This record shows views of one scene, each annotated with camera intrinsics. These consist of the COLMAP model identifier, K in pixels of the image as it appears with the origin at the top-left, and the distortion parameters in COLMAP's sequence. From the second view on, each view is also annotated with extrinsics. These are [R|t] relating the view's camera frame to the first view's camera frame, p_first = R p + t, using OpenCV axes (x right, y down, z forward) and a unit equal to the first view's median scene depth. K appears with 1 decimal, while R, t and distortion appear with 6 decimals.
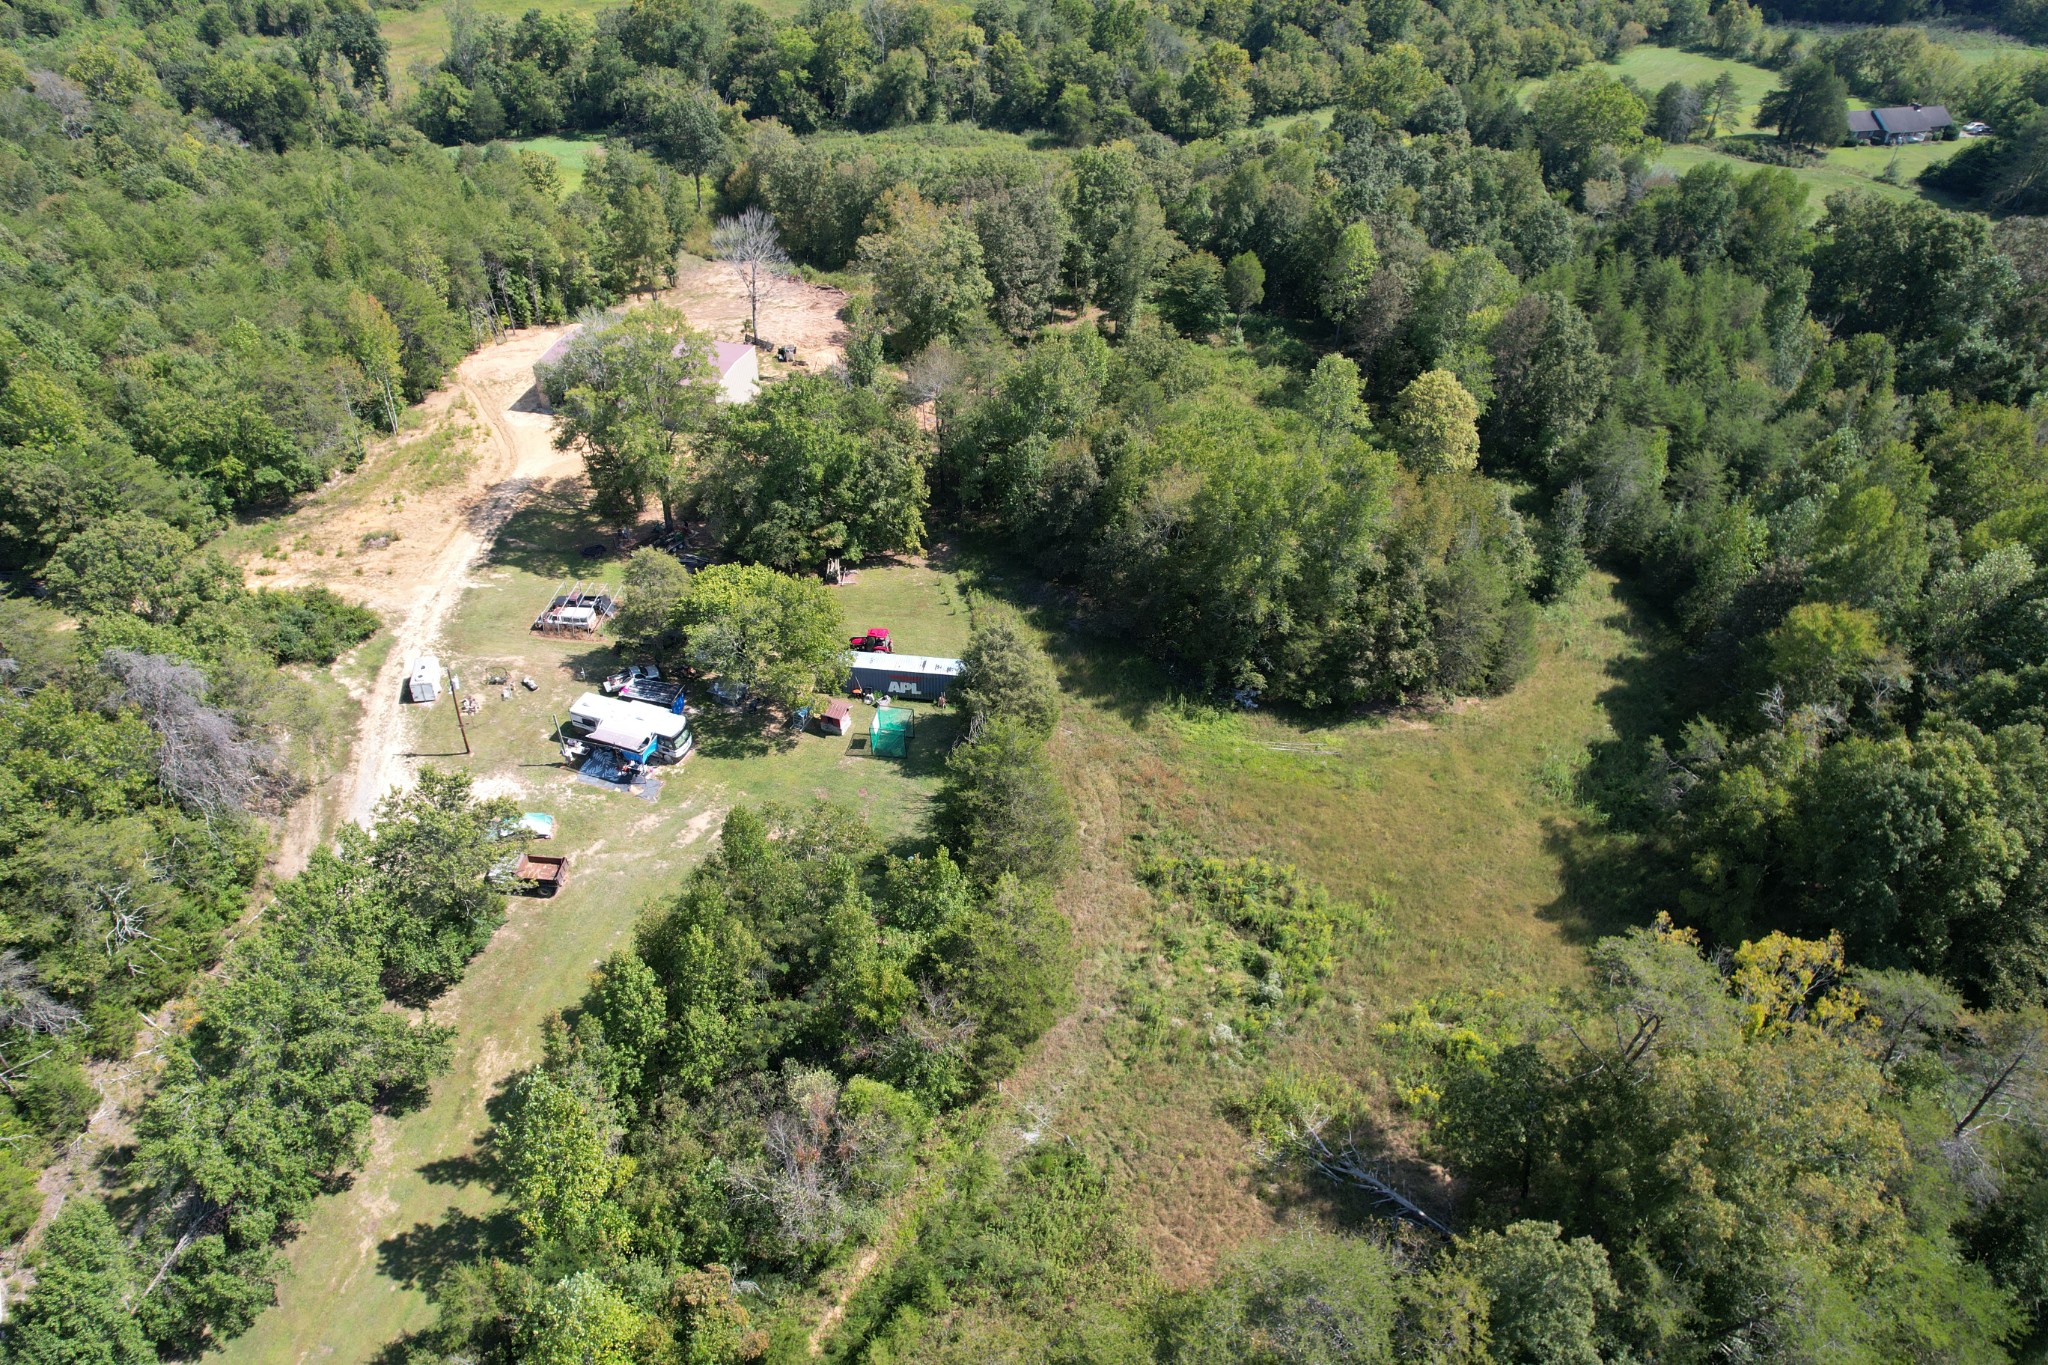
lens RADIAL K [[1311.2, 0, 1005.2], [0, 1311.2, 687.3], [0, 0, 1]] dist [-0.078562, 0.071510]
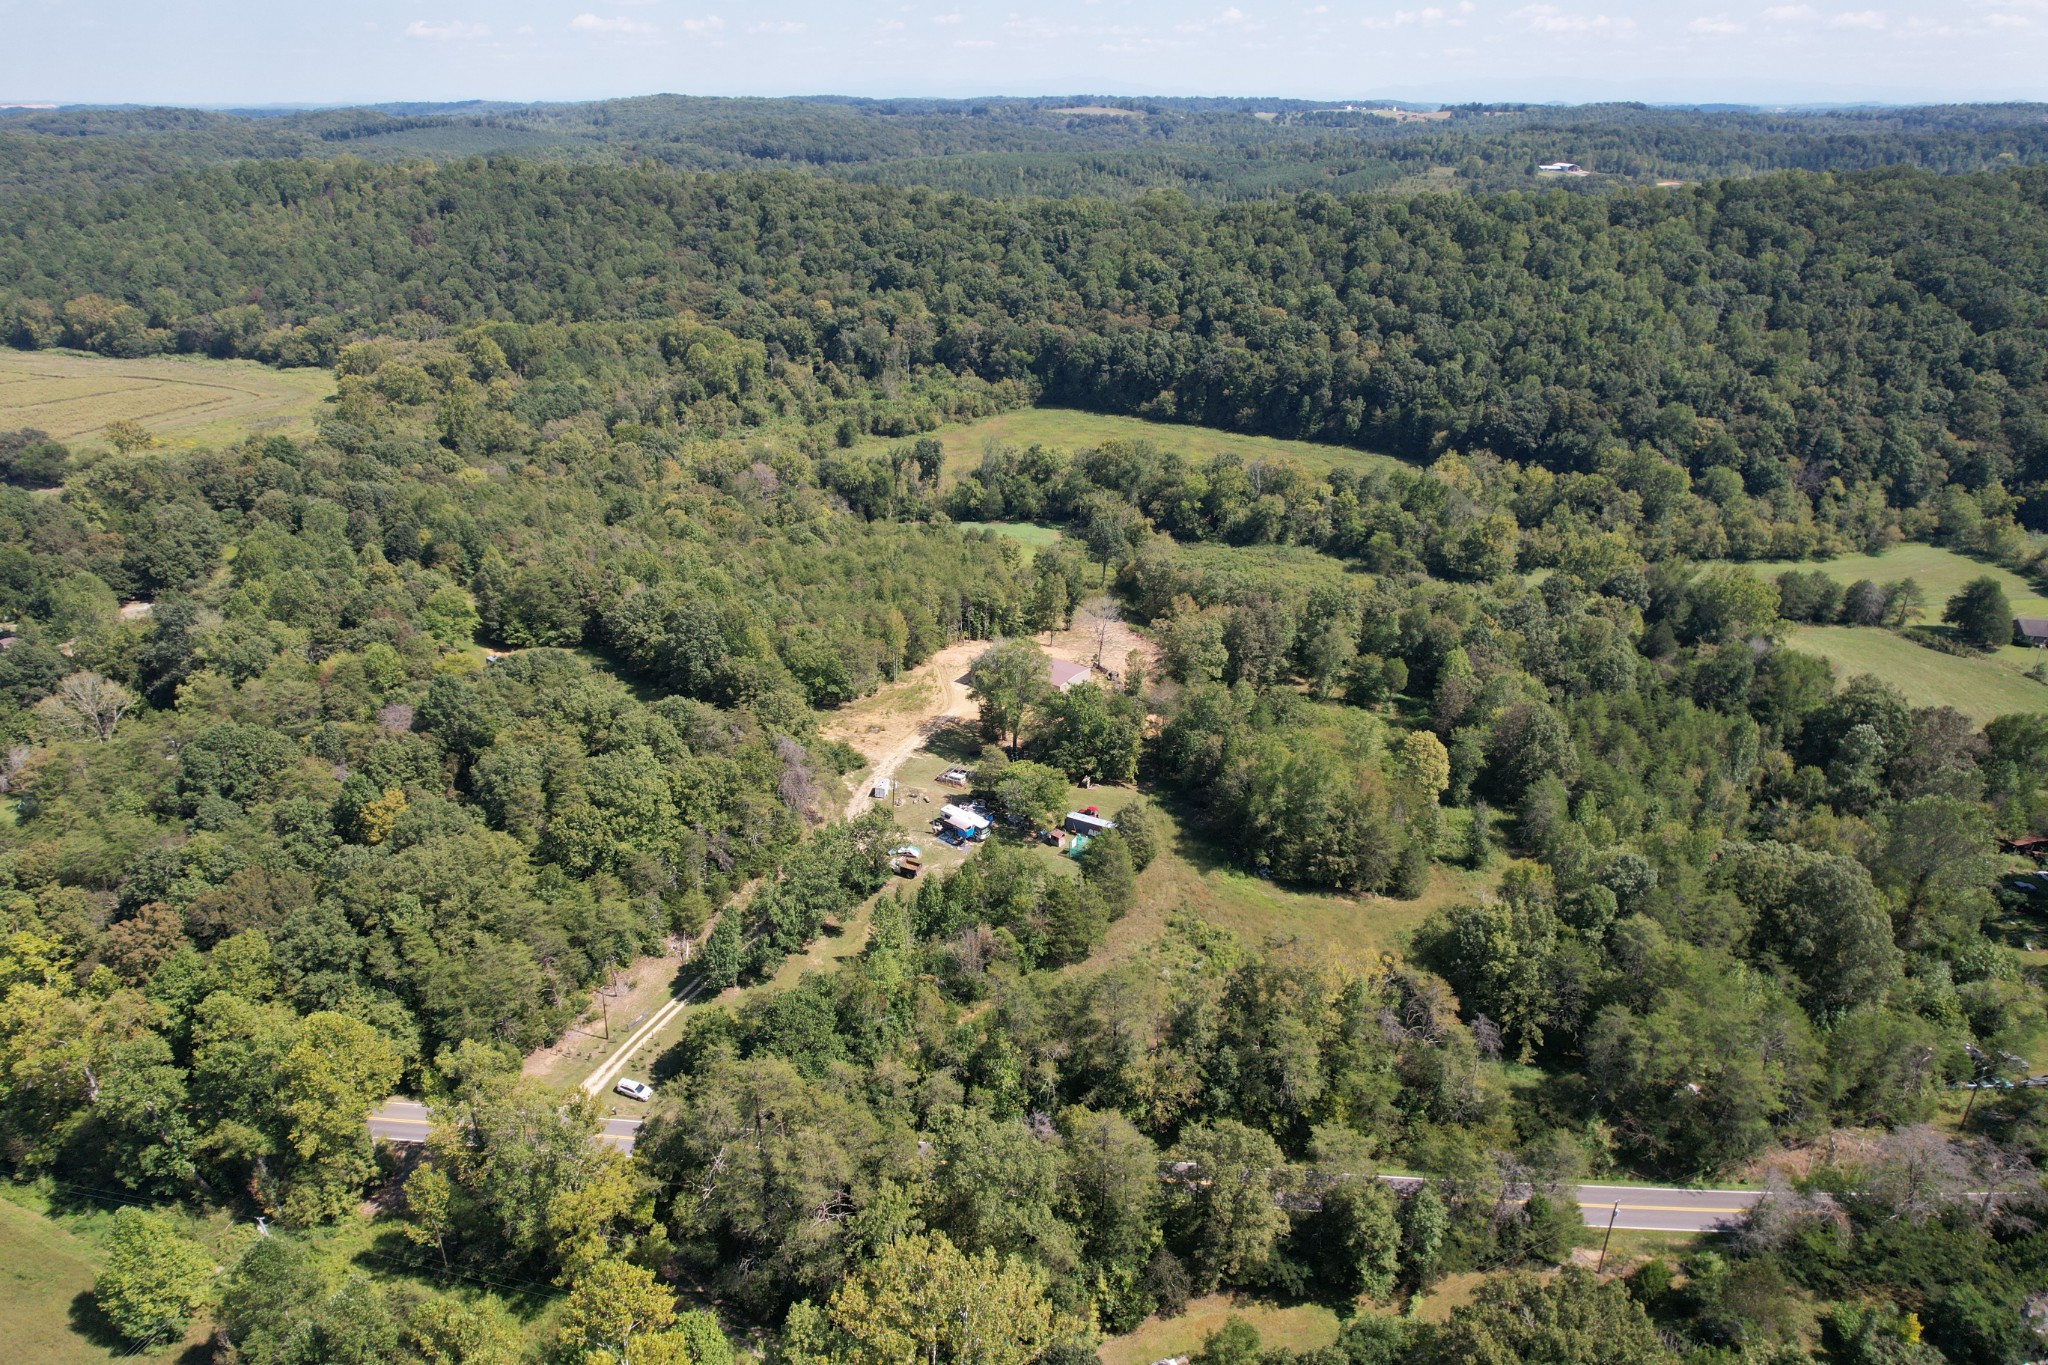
lens RADIAL K [[1311.2, 0, 1009.3], [0, 1311.2, 689.8], [0, 0, 1]] dist [-0.078562, 0.071510]
pose [[0.931210, 0.148911, -0.332676, 0.352213], [-0.229339, 0.948789, -0.217263, 0.207750], [0.283287, 0.278613, 0.917673, -0.770200]]
